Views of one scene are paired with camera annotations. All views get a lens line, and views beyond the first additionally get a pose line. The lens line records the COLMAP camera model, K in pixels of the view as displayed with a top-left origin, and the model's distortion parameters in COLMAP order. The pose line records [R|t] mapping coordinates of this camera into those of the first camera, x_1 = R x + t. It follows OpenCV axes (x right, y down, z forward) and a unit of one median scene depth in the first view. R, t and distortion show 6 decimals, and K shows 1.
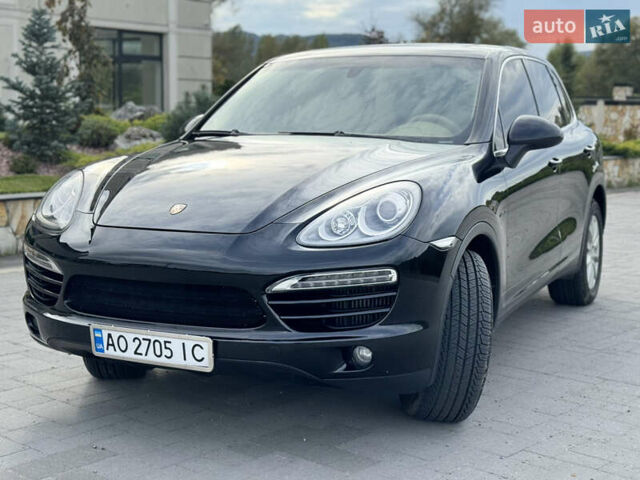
lens RADIAL K [[1929.0, 0, 317.2], [0, 1929.0, 240.0], [0, 0, 1]] dist [0.367106, 0.000000]
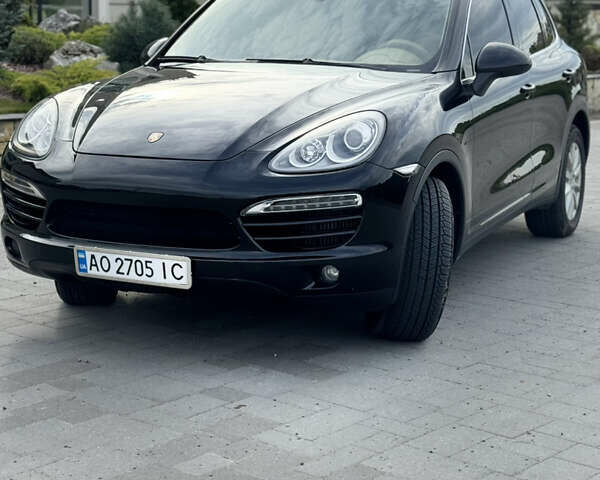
lens RADIAL K [[3484.6, 0, 299.8], [0, 3484.6, 241.8], [0, 0, 1]] dist [0.251800, 0.000000]
pose [[0.999903, 0.000629, 0.013941, -0.018684], [-0.000884, 0.999832, 0.018286, 0.005764], [-0.013927, -0.018297, 0.999736, -0.856625]]
